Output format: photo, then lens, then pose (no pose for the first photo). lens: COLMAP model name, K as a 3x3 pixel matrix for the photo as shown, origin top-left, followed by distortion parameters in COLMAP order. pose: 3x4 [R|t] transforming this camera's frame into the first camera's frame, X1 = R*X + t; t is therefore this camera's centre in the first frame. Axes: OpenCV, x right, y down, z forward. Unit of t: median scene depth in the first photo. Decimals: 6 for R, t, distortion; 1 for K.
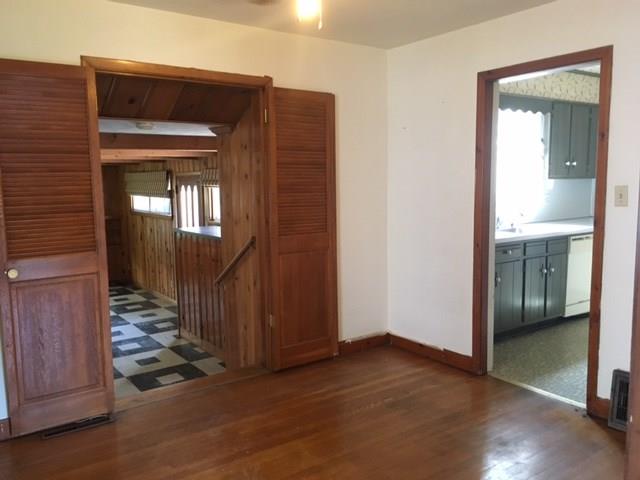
lens RADIAL K [[548.5, 0, 320.9], [0, 548.5, 237.6], [0, 0, 1]] dist [0.037566, -0.032587]
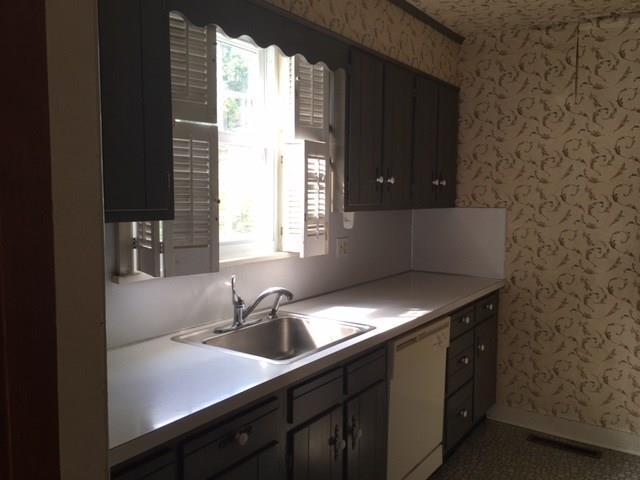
lens RADIAL K [[548.5, 0, 318.8], [0, 548.5, 240.3], [0, 0, 1]] dist [0.037566, -0.032587]
pose [[0.942446, -0.010366, 0.334198, 0.237346], [0.021947, 0.999282, -0.030896, -0.068086], [-0.333638, 0.036452, 0.941996, 0.574038]]
